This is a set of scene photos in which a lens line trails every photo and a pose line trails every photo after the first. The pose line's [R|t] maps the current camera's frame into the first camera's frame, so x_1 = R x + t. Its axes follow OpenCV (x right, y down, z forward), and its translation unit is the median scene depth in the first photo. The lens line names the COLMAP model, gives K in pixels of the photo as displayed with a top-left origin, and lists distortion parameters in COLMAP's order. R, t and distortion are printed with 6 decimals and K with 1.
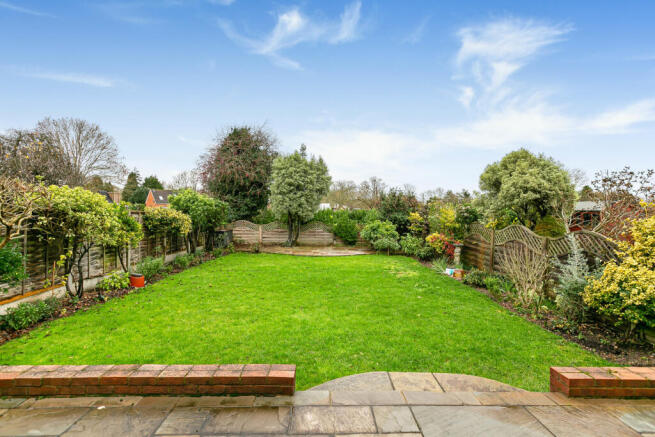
lens RADIAL K [[301.7, 0, 327.4], [0, 301.7, 214.3], [0, 0, 1]] dist [0.001455, 0.000081]
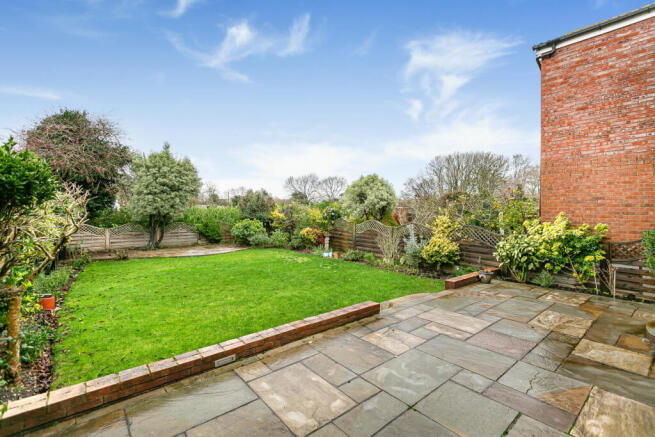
lens RADIAL K [[287.5, 0, 329.8], [0, 287.5, 209.4], [0, 0, 1]] dist [0.001799, 0.000103]
pose [[0.792991, -0.007447, 0.609188, -0.381413], [0.011269, 0.999934, -0.002444, -0.016930], [-0.609130, 0.008803, 0.793022, -0.071354]]
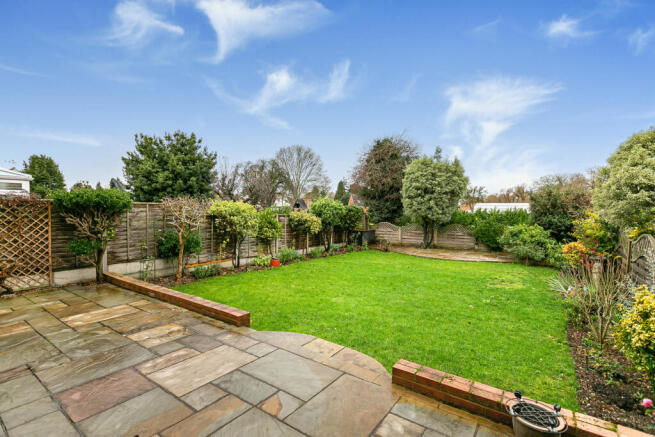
lens RADIAL K [[295.4, 0, 327.5], [0, 295.4, 218.5], [0, 0, 1]] dist [-0.000413, 0.000097]
pose [[0.811205, 0.008705, -0.584698, 0.323204], [-0.002591, 0.999933, 0.011293, -0.008243], [0.584757, -0.007646, 0.811173, -0.013036]]
